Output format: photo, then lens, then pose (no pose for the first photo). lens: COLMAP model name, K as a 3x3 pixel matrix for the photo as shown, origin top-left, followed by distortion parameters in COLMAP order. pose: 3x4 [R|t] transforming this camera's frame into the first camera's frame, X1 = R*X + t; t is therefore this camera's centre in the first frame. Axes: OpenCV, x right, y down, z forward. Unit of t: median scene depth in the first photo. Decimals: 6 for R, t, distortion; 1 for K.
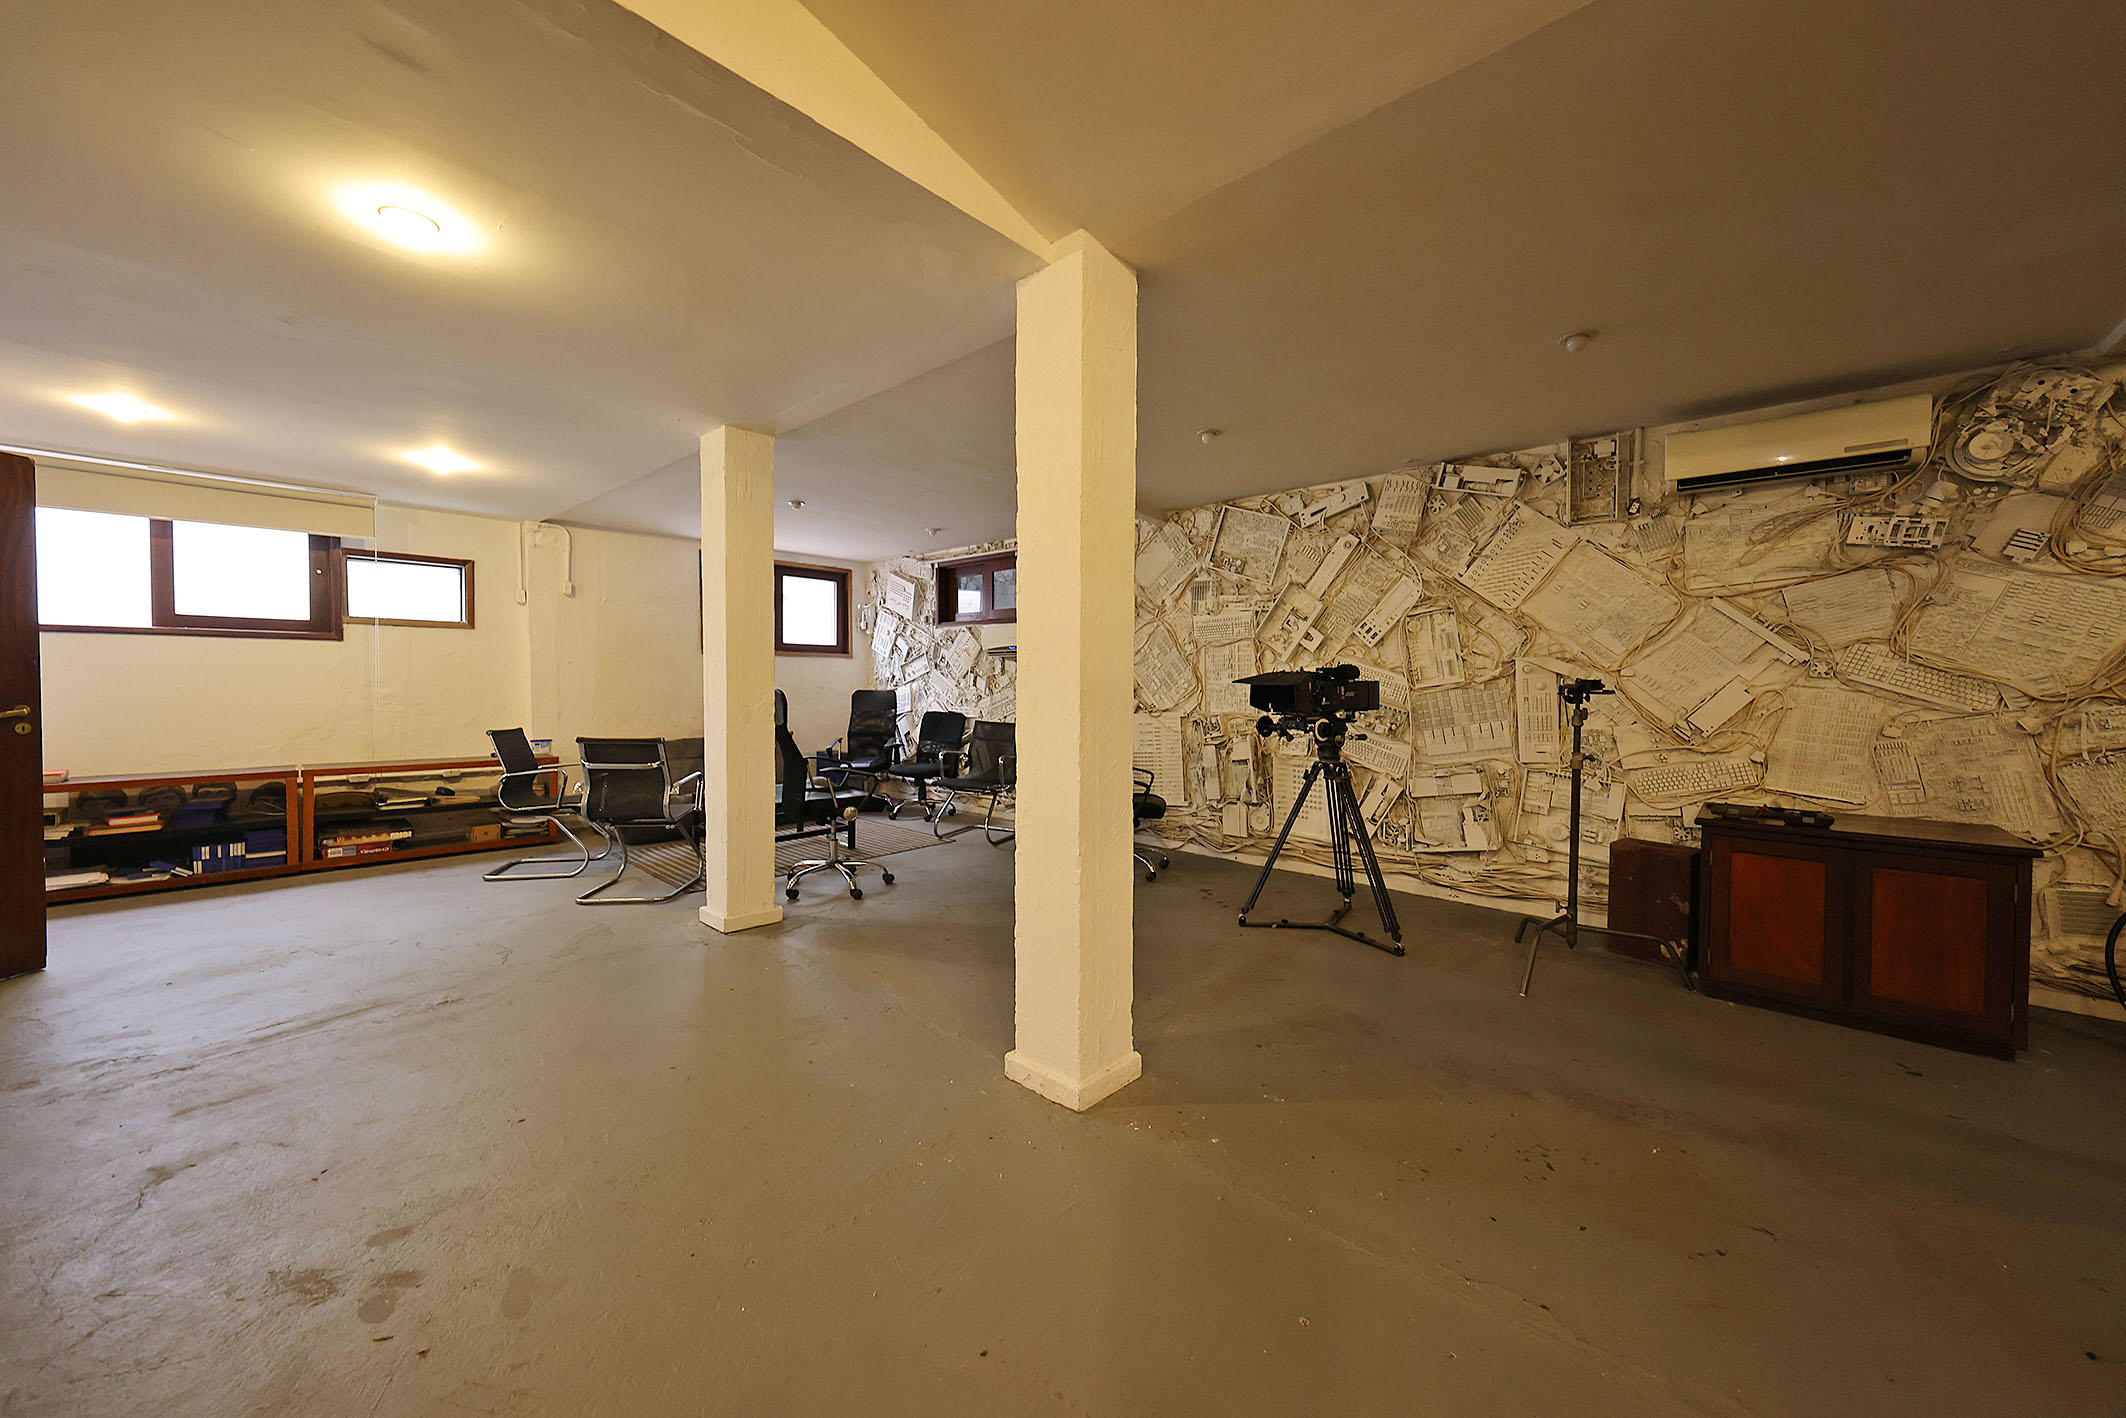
lens RADIAL K [[762.0, 0, 1063.0], [0, 762.0, 709.0], [0, 0, 1]] dist [0.001219, 0.000093]
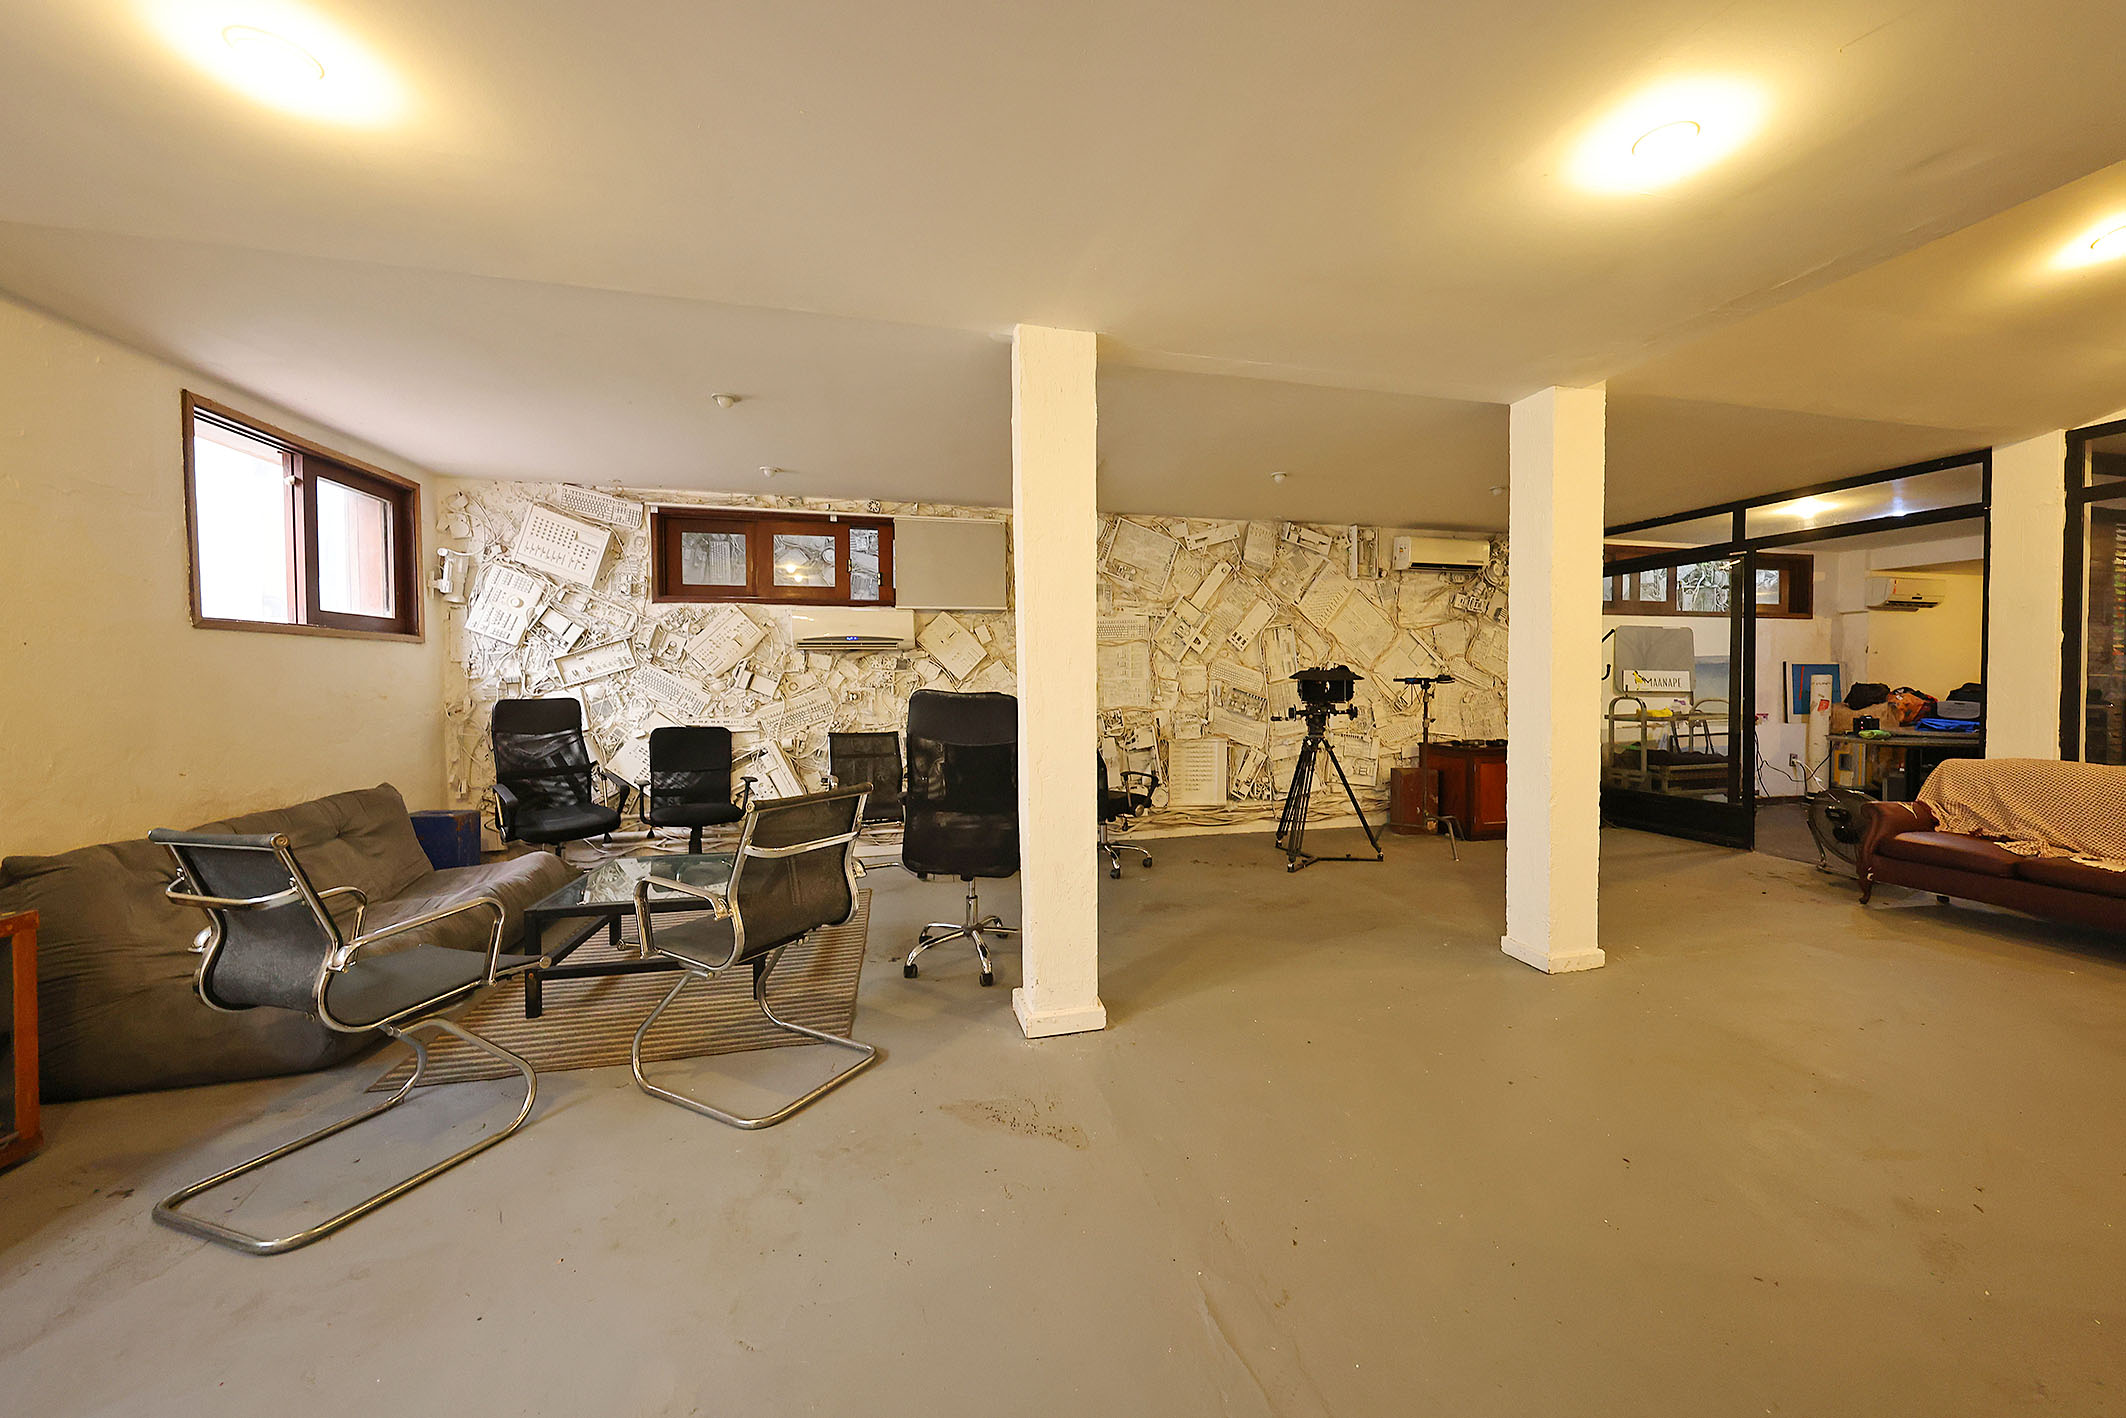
lens RADIAL K [[810.3, 0, 1058.7], [0, 810.3, 705.9], [0, 0, 1]] dist [0.002467, 0.000119]
pose [[0.538050, -0.039765, 0.841974, -0.895512], [0.037258, 0.999032, 0.023373, -0.029932], [-0.842089, 0.018794, 0.539011, 0.491614]]
